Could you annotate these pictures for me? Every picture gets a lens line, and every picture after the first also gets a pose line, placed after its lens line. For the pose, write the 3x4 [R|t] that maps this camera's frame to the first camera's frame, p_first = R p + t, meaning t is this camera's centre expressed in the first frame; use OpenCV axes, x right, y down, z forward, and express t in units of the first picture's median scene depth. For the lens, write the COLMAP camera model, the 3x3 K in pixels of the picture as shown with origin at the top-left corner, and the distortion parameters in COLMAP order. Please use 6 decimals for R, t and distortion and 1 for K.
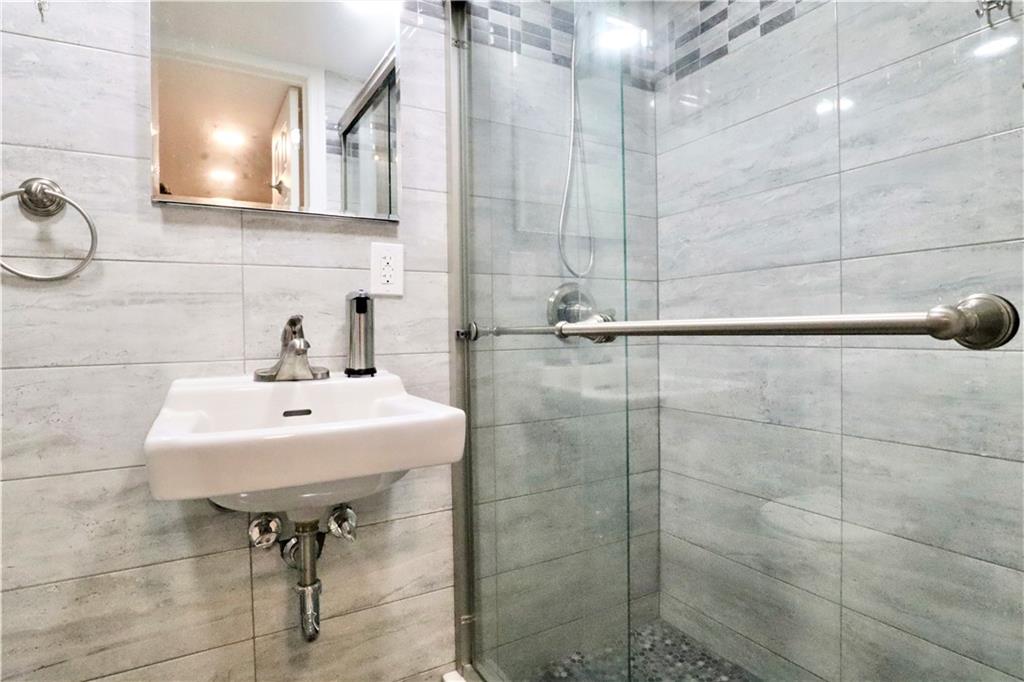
lens RADIAL K [[548.6, 0, 515.4], [0, 548.6, 342.4], [0, 0, 1]] dist [-0.043460, 0.012312]
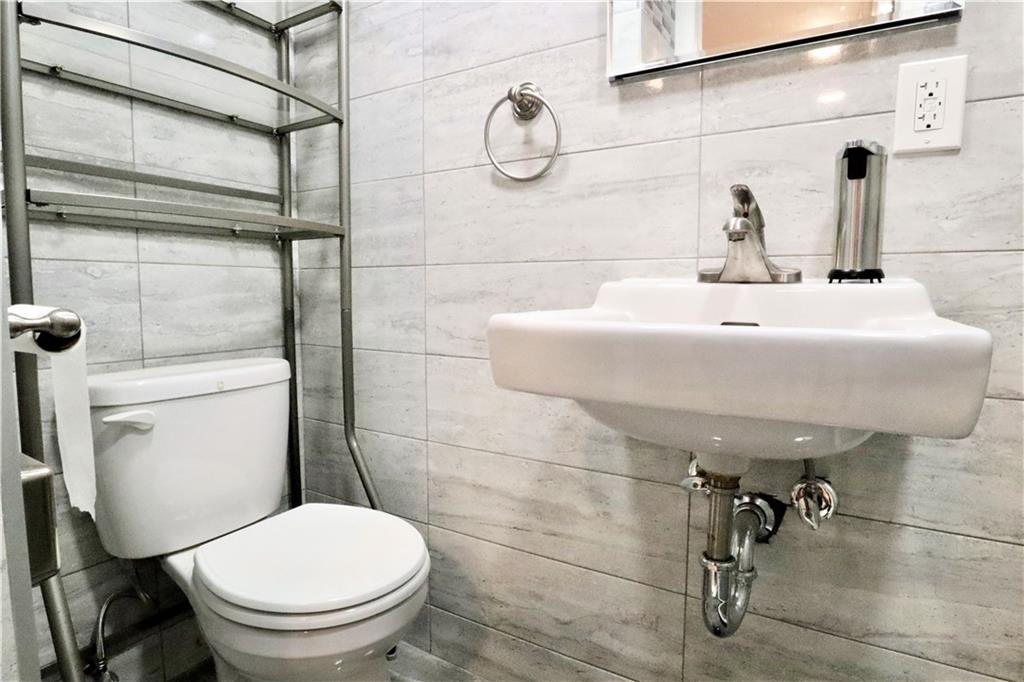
lens RADIAL K [[548.6, 0, 513.8], [0, 548.6, 338.2], [0, 0, 1]] dist [-0.043460, 0.012312]
pose [[0.488675, 0.095181, -0.867259, 0.079374], [-0.030503, 0.995288, 0.092044, 0.088149], [0.871933, -0.018526, 0.489275, 0.385912]]
